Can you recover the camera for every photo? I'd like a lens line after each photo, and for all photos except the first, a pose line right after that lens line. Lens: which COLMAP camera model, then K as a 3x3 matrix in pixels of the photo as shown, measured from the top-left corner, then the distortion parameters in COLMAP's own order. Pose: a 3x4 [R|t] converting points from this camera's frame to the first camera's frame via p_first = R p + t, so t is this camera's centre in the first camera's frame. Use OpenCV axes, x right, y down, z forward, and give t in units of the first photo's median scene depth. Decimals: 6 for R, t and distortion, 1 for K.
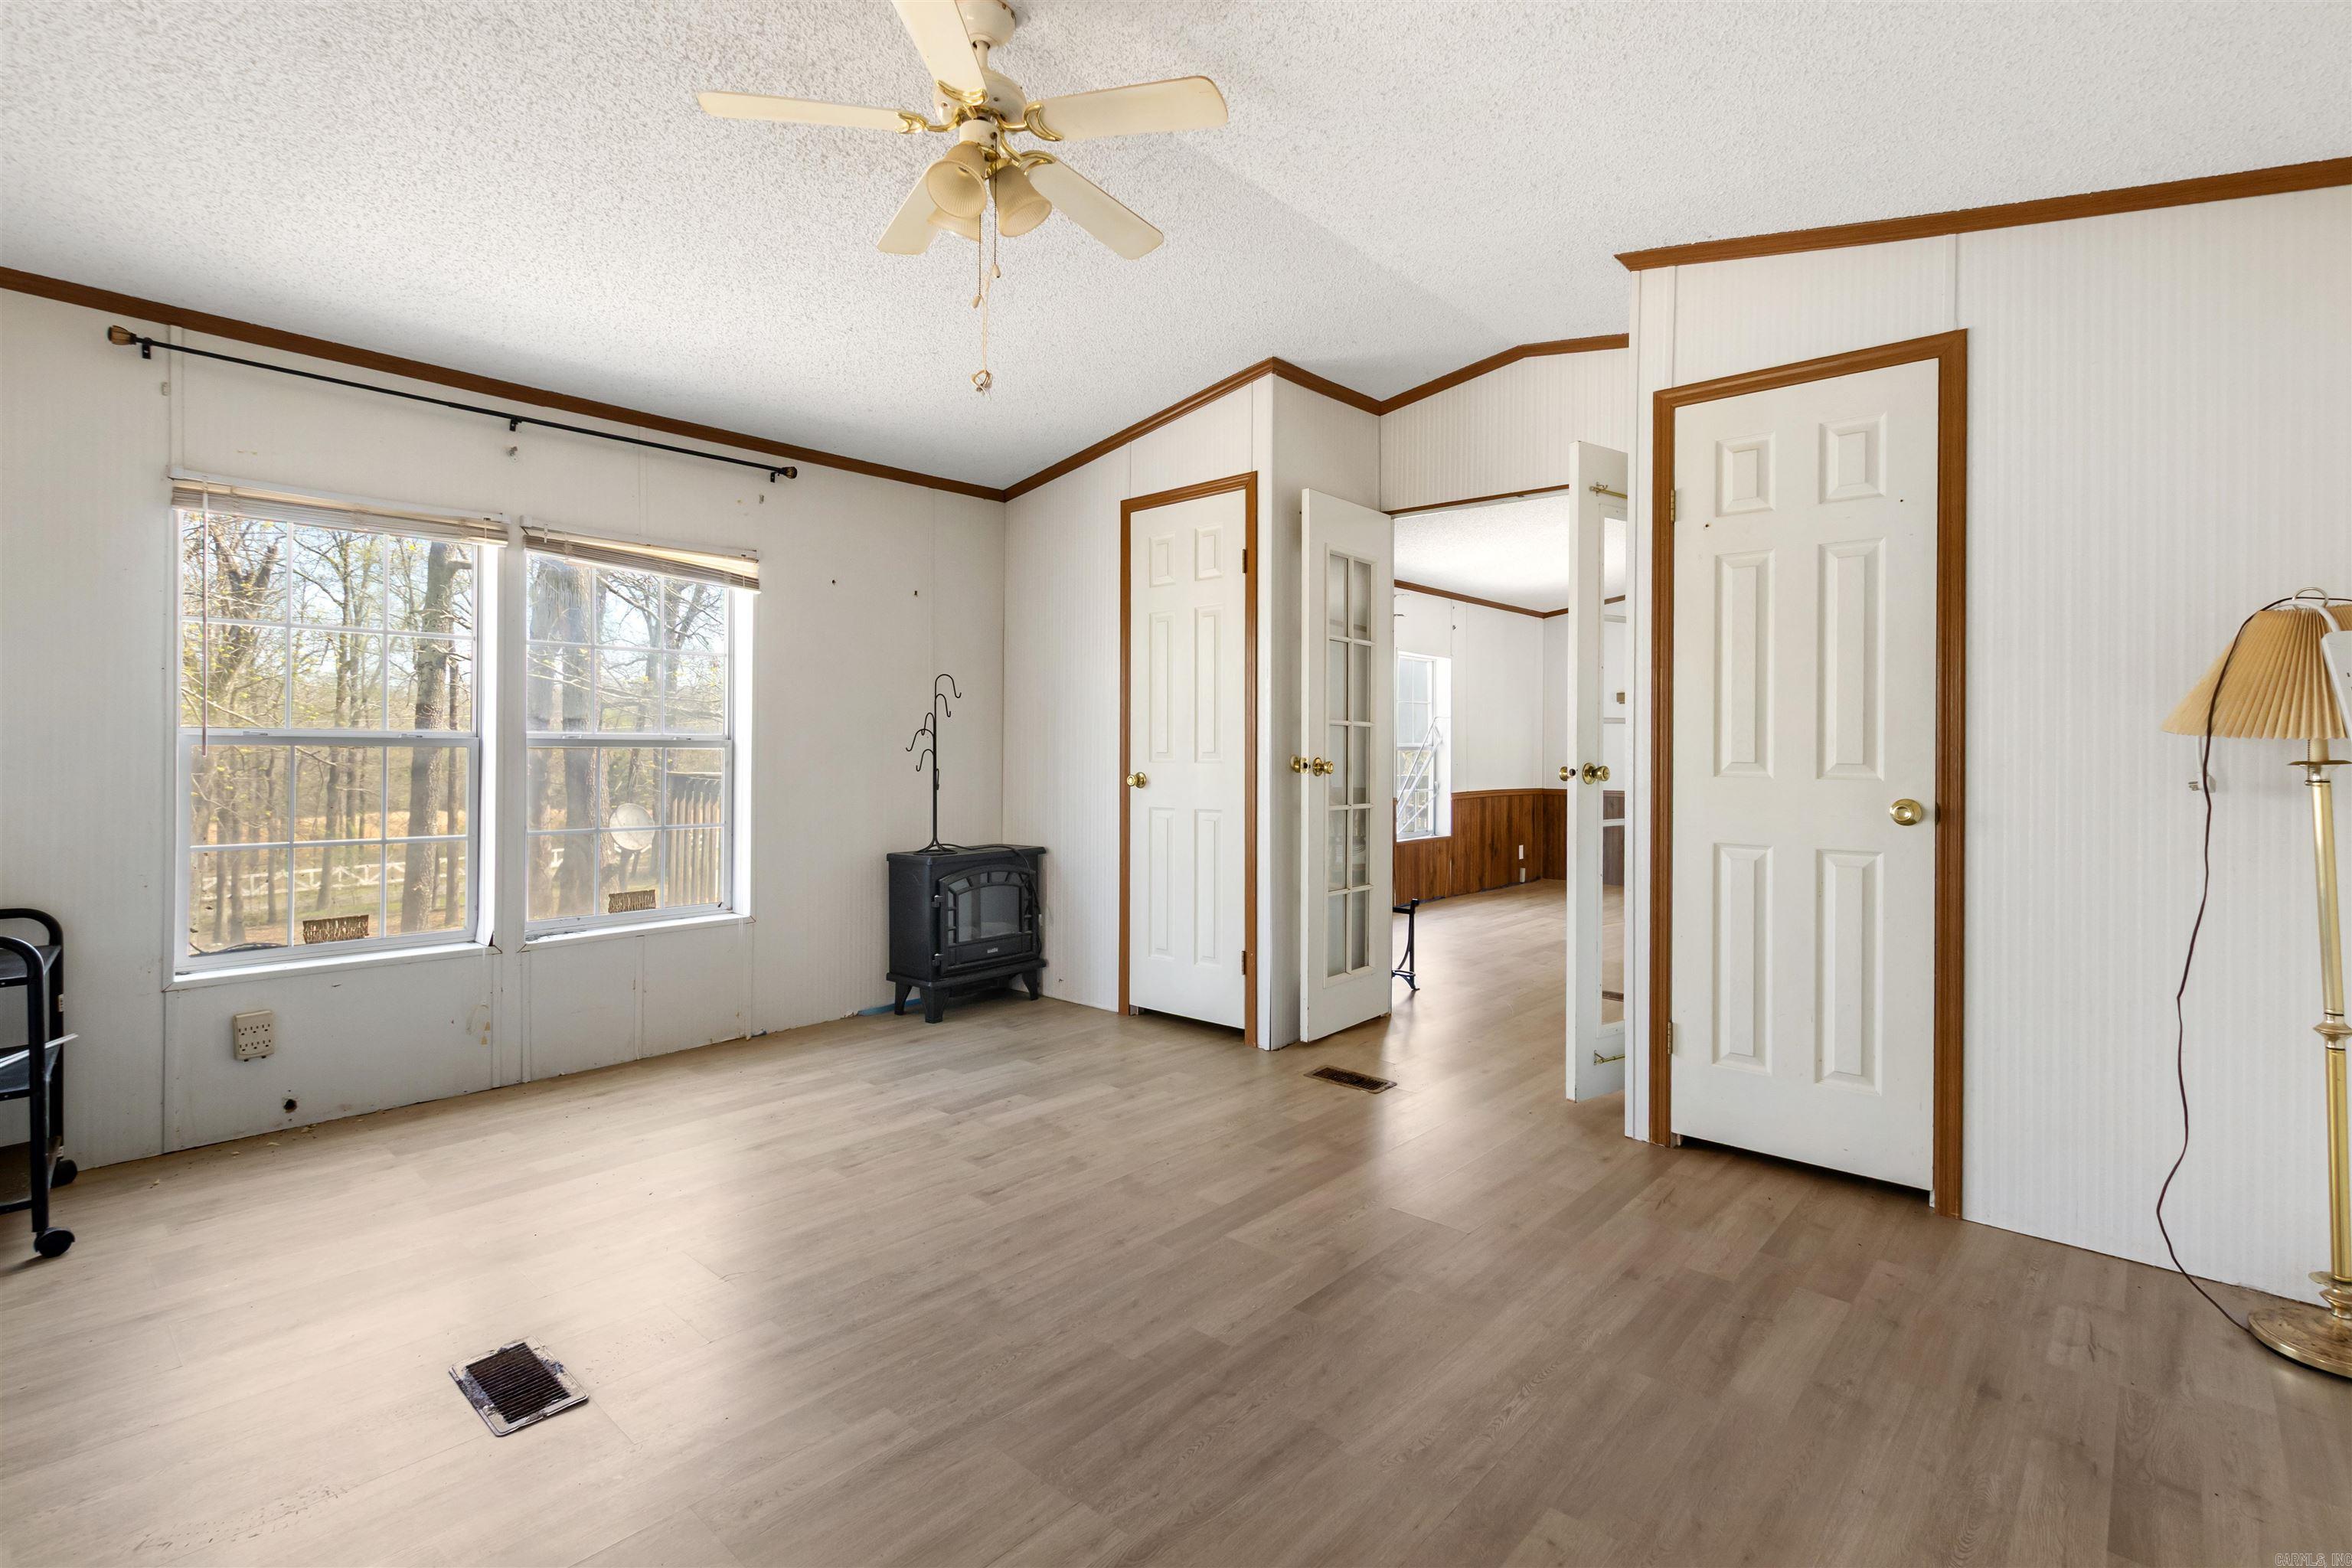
lens RADIAL K [[1072.2, 0, 1177.5], [0, 1072.2, 738.5], [0, 0, 1]] dist [-0.048939, 0.000331]
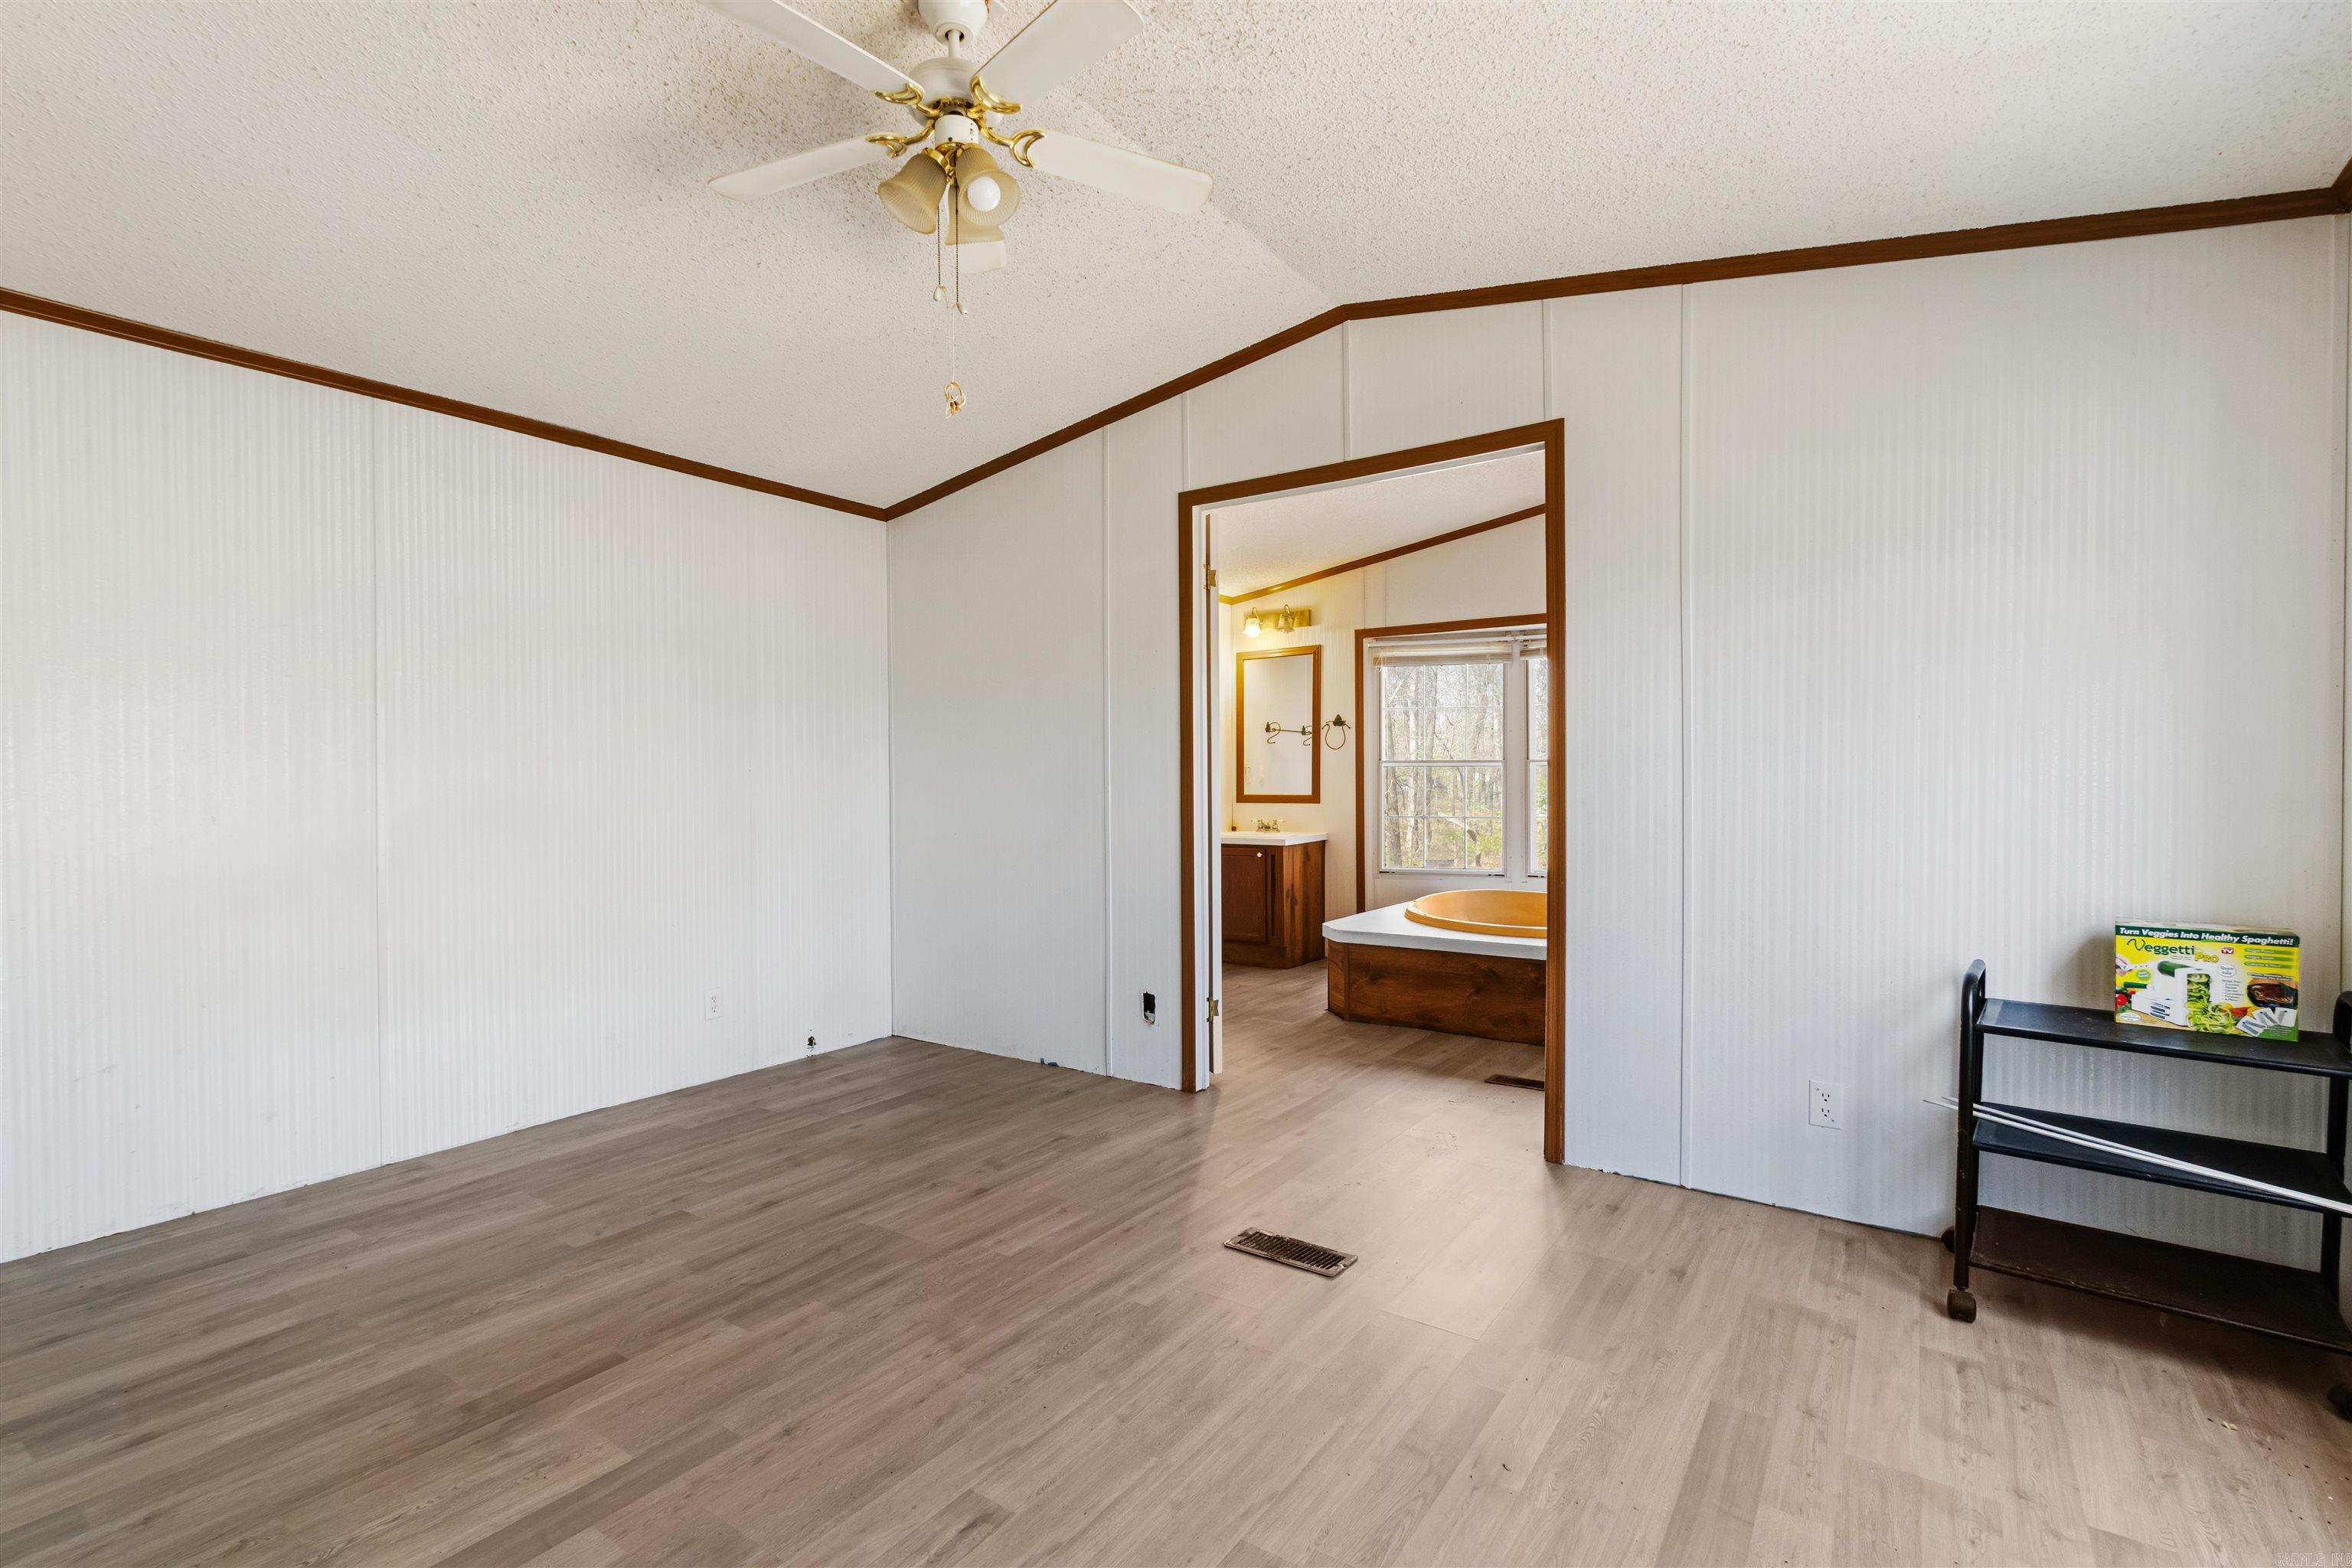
lens RADIAL K [[1082.2, 0, 1174.7], [0, 1082.2, 767.8], [0, 0, 1]] dist [-0.000147, 0.000182]
pose [[-0.992040, -0.003743, -0.125864, -0.134258], [-0.002348, 0.999934, -0.011232, 0.002442], [0.125898, -0.010847, -0.991984, 1.055665]]
